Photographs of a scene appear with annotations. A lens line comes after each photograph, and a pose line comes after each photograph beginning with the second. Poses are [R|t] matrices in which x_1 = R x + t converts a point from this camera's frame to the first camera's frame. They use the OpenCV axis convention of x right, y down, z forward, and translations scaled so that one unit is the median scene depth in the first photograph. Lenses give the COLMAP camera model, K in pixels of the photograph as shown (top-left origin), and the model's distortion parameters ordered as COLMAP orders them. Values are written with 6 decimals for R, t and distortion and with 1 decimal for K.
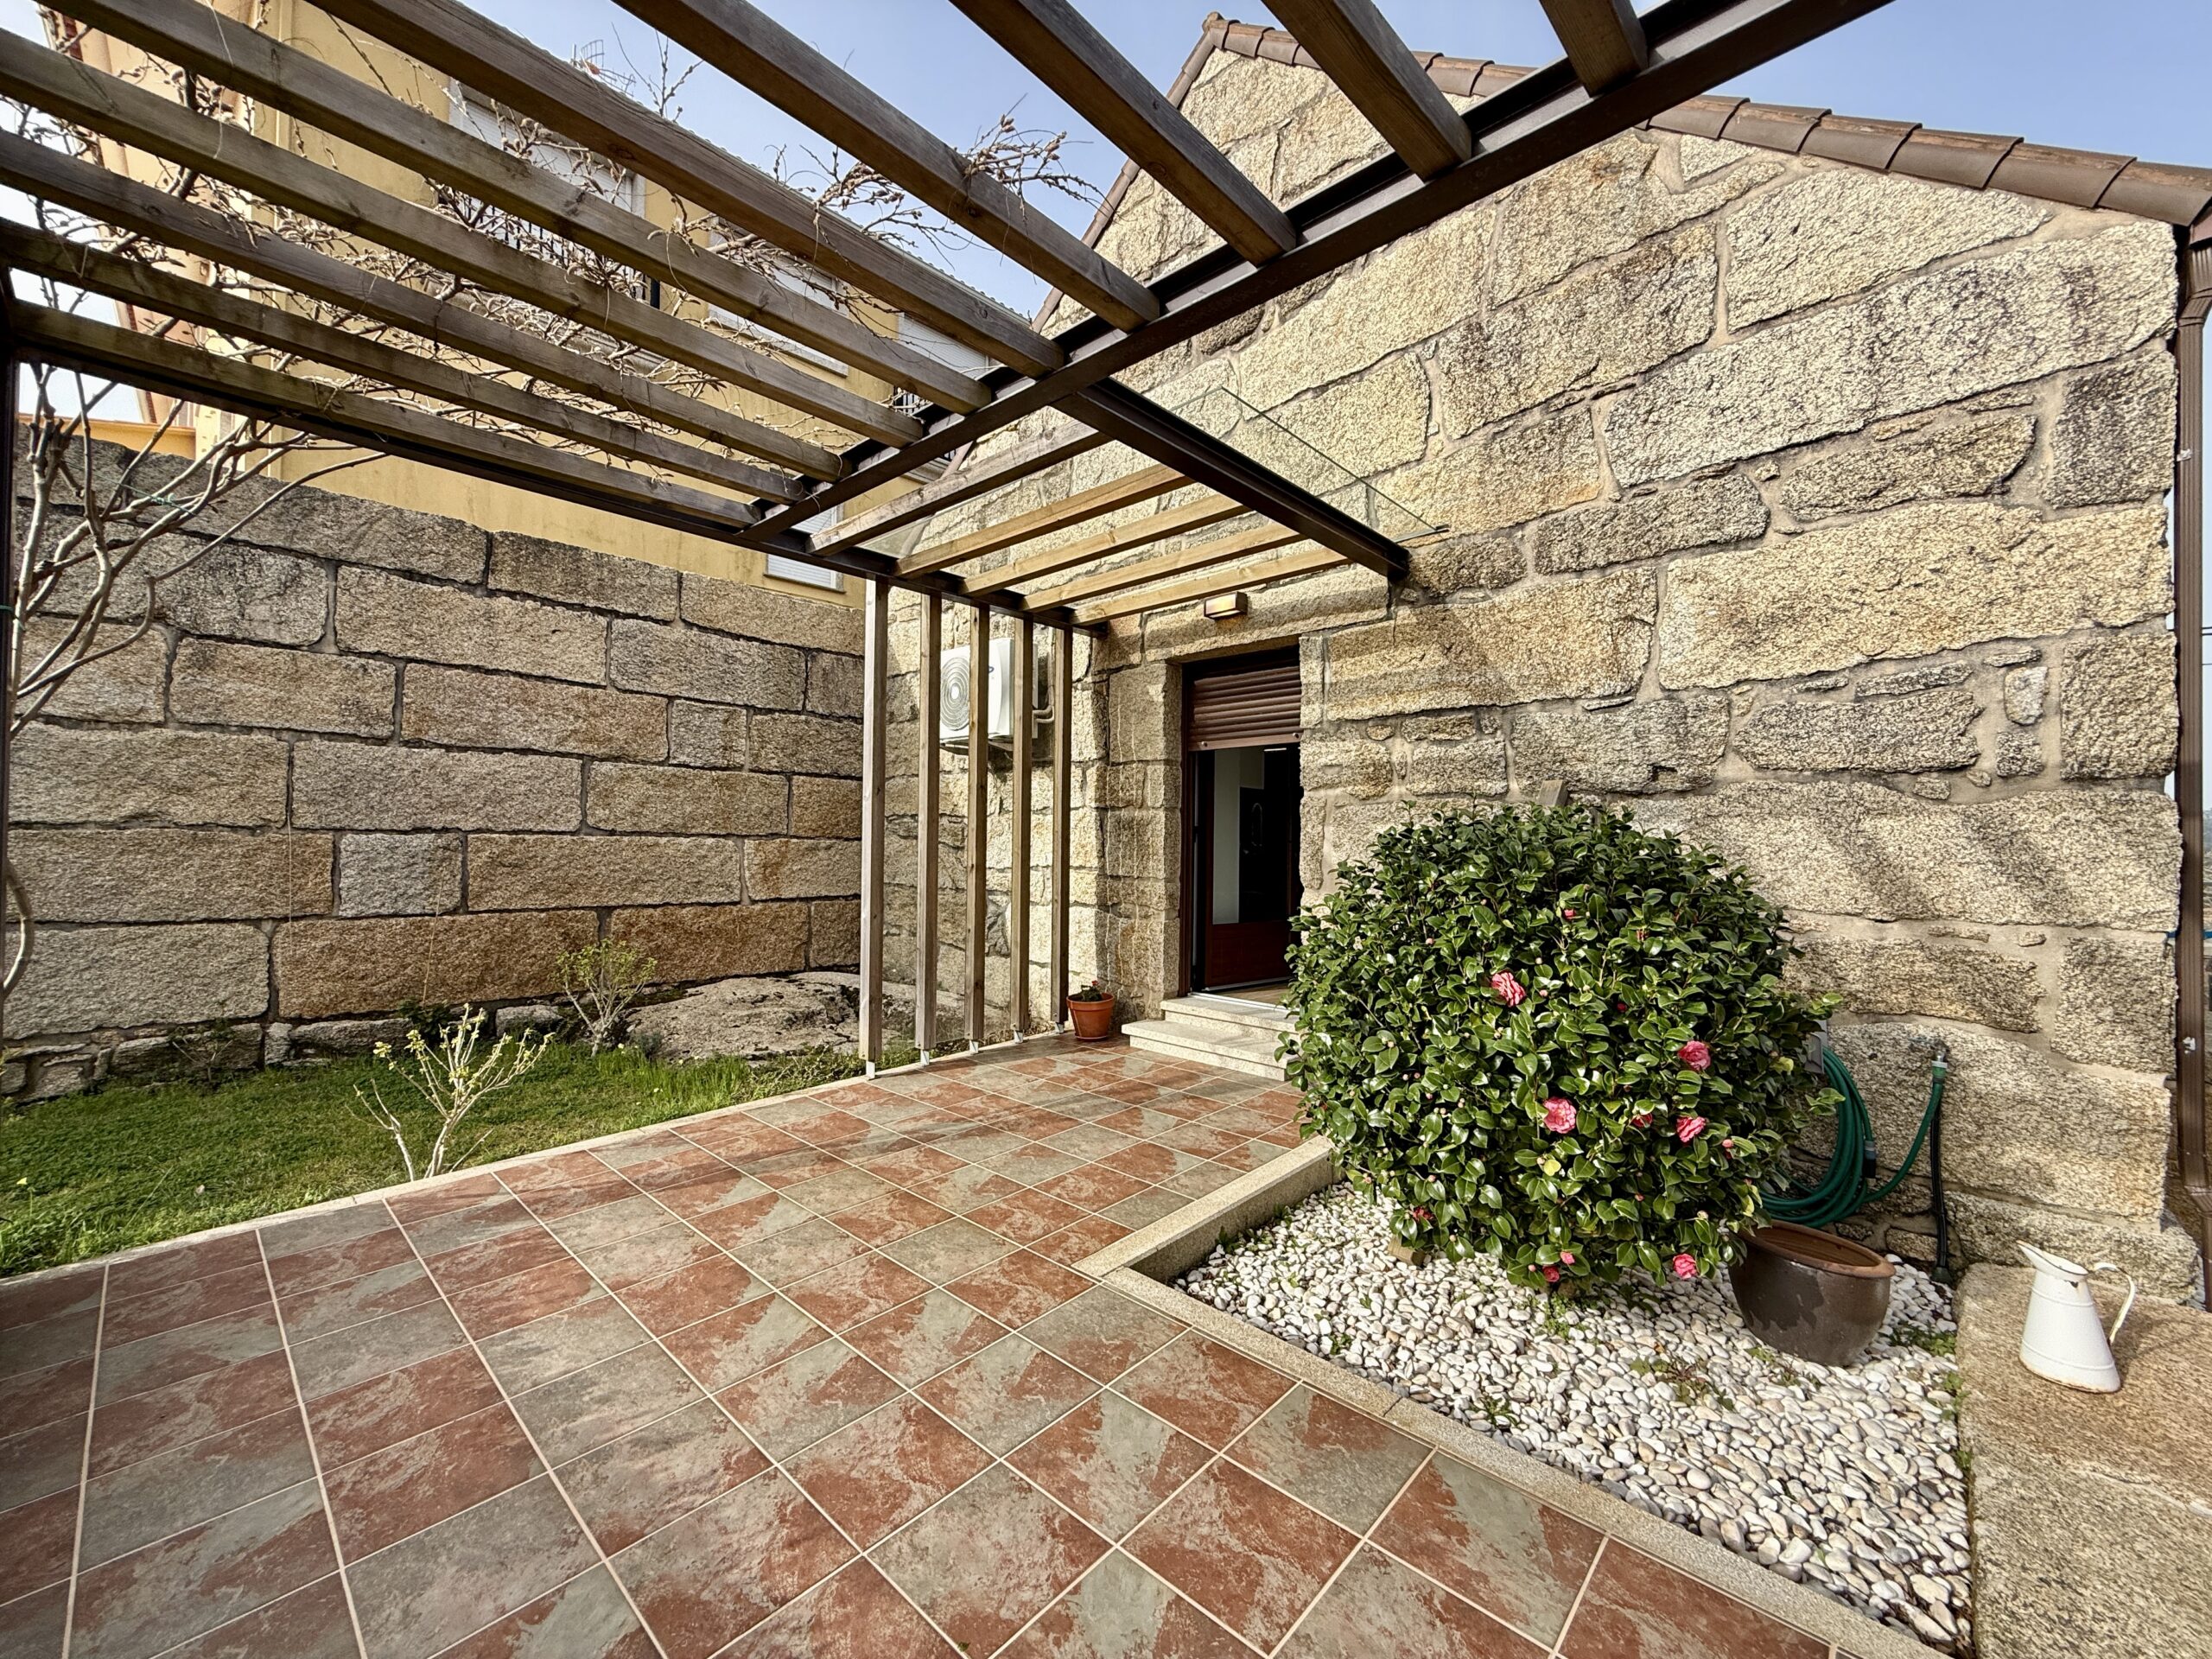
lens RADIAL K [[880.8, 0, 1098.8], [0, 880.8, 833.2], [0, 0, 1]] dist [0.001488, -0.000629]
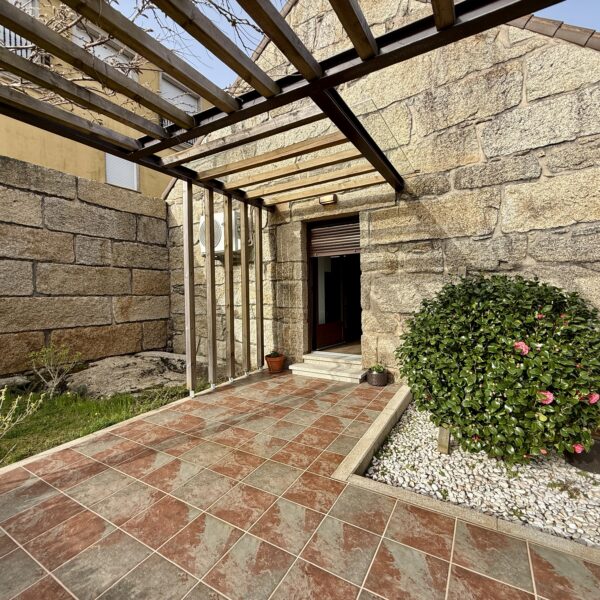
lens RADIAL K [[318.6, 0, 297.5], [0, 318.6, 301.2], [0, 0, 1]] dist [0.001775, -0.000843]
pose [[0.976207, -0.031285, 0.214572, -0.192621], [0.023774, 0.999014, 0.037498, -0.002266], [-0.215534, -0.031505, 0.975988, 0.148781]]
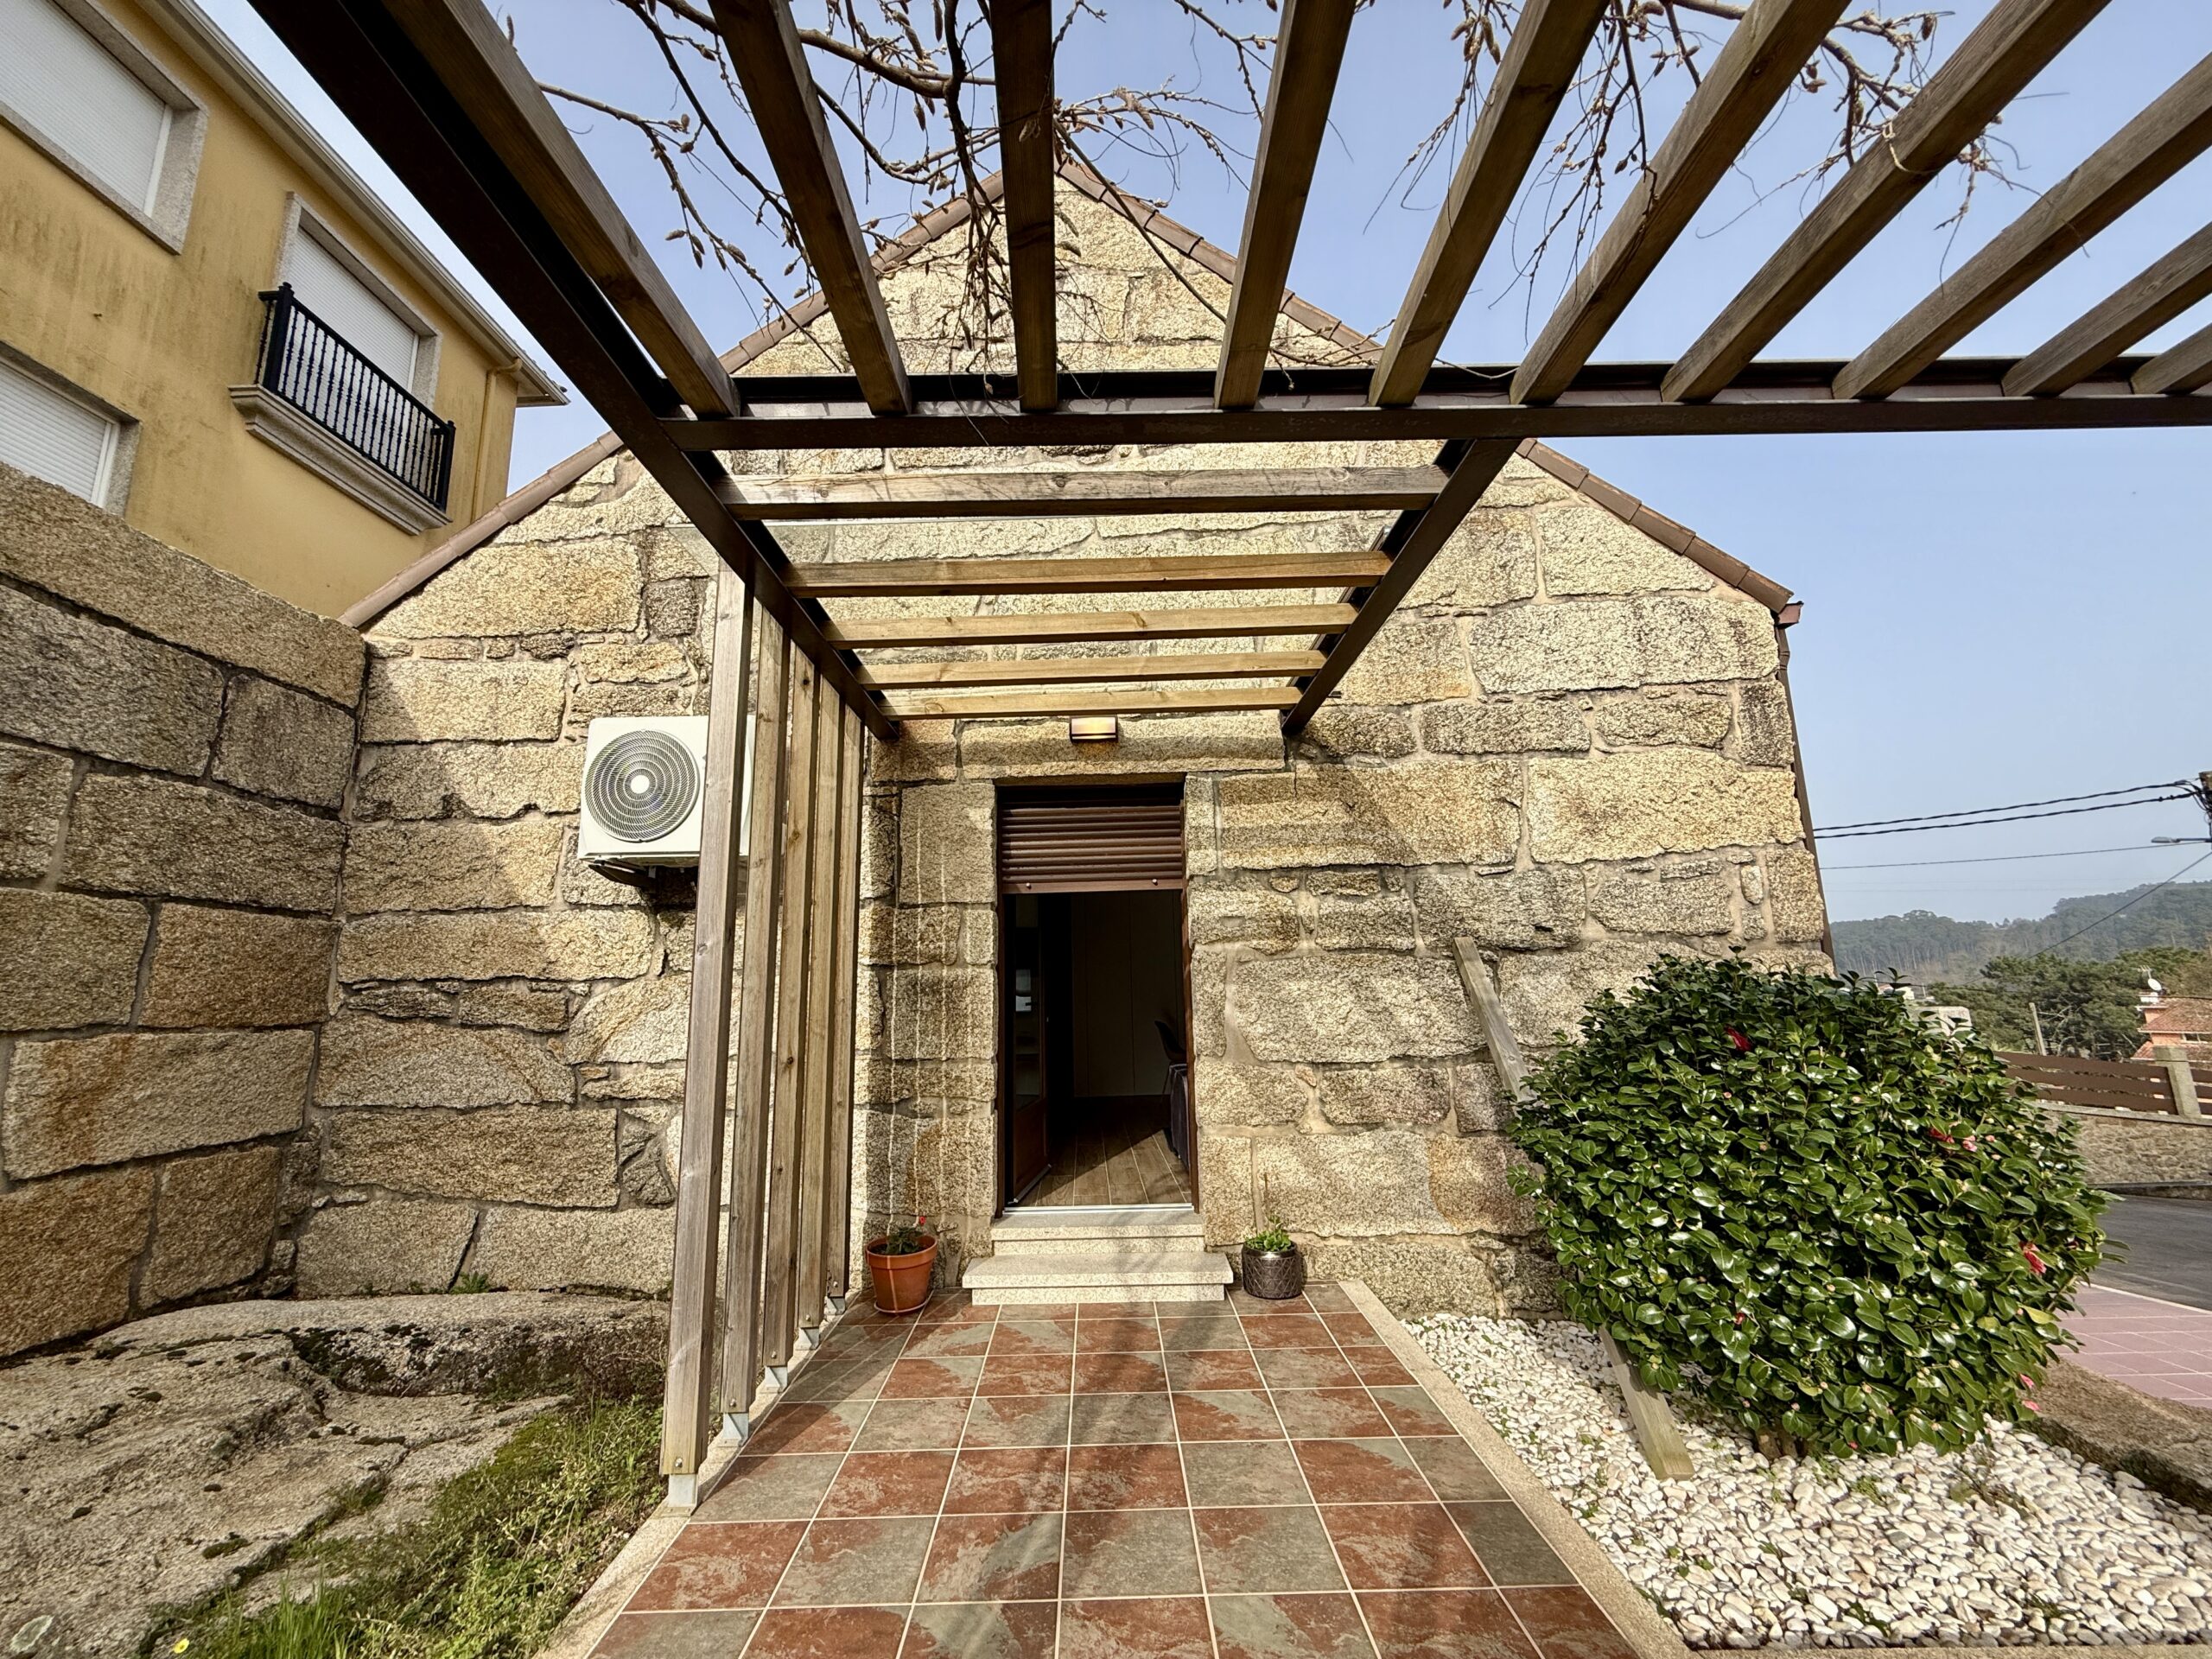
lens RADIAL K [[880.8, 0, 1101.5], [0, 880.8, 832.1], [0, 0, 1]] dist [0.001488, -0.000629]
pose [[0.727116, 0.099404, 0.679280, -0.559145], [0.024208, 0.985134, -0.170074, -0.013384], [-0.686087, 0.140107, 0.713901, 0.509221]]
